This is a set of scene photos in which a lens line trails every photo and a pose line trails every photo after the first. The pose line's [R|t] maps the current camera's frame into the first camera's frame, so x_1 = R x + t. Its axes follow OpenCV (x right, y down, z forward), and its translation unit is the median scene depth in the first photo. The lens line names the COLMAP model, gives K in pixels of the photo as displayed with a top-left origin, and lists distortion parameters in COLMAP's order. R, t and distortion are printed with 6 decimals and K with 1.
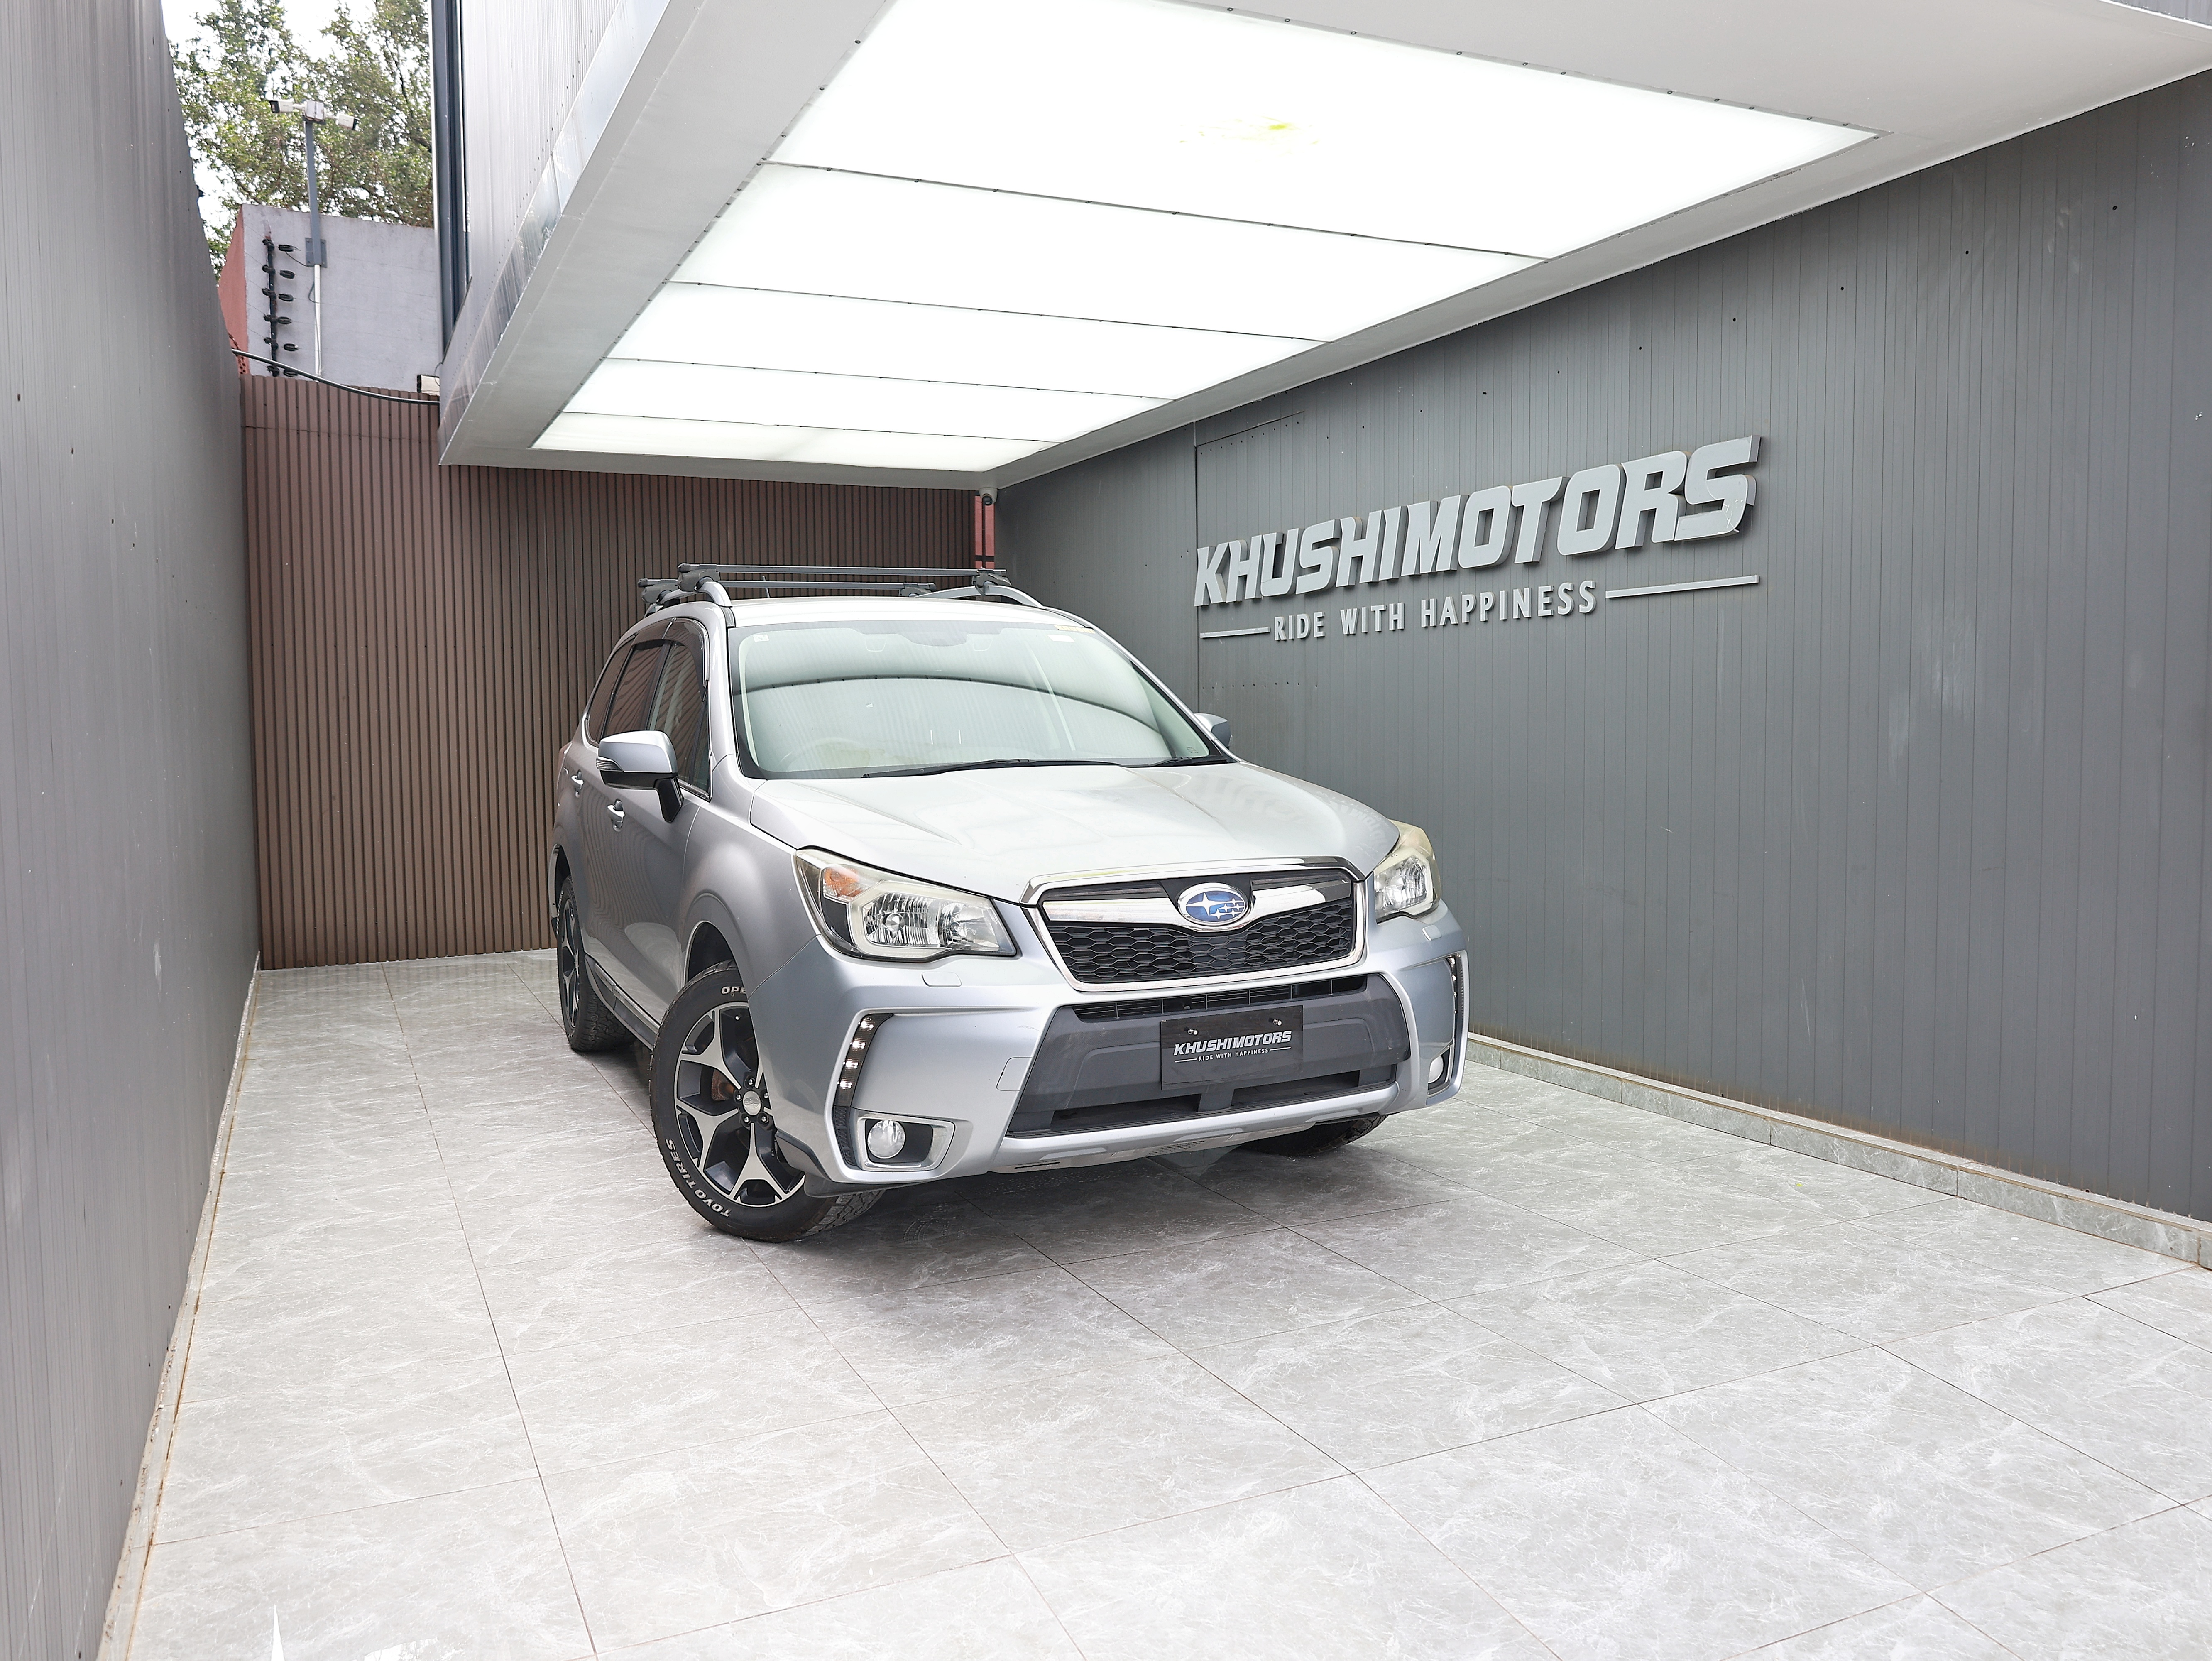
lens RADIAL K [[1687.5, 0, 1119.4], [0, 1687.5, 835.6], [0, 0, 1]] dist [-0.010725, 0.004706]
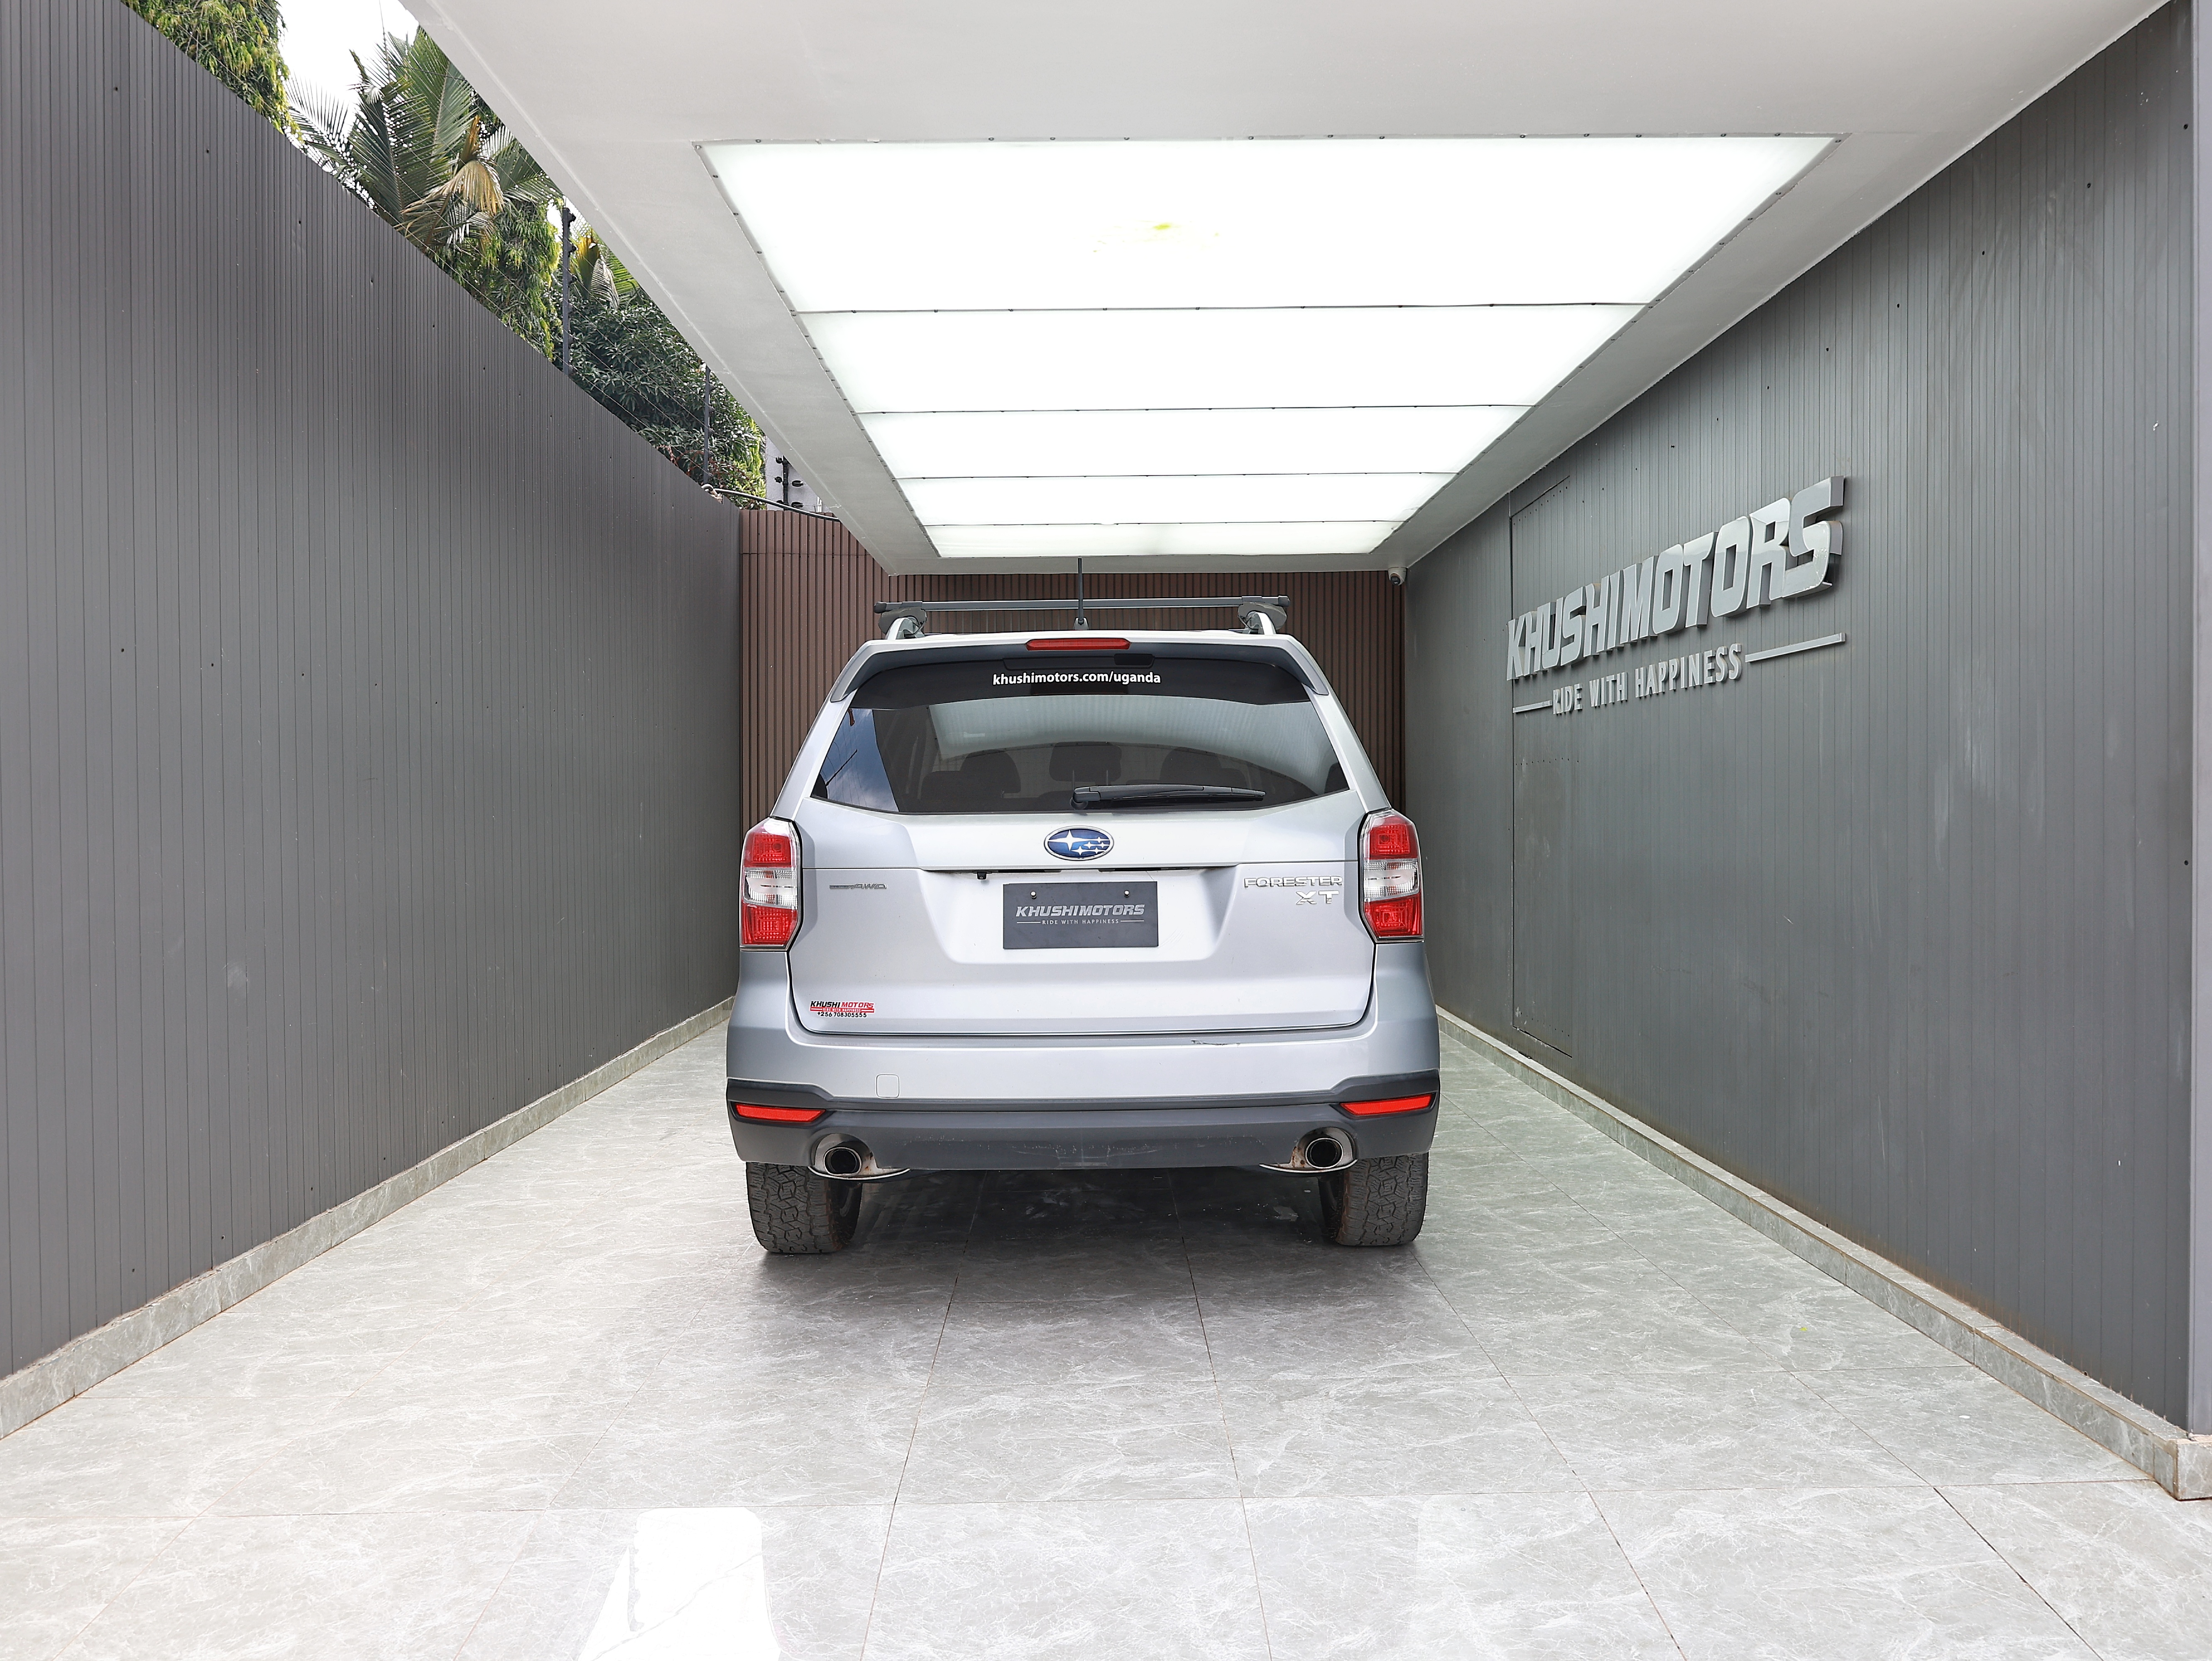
lens RADIAL K [[1697.0, 0, 1113.7], [0, 1697.0, 828.8], [0, 0, 1]] dist [0.001705, -0.000060]
pose [[0.908571, 0.007504, -0.417664, 0.523689], [-0.028502, 0.998622, -0.044061, -0.002167], [0.416758, 0.051937, 0.907533, 0.049028]]
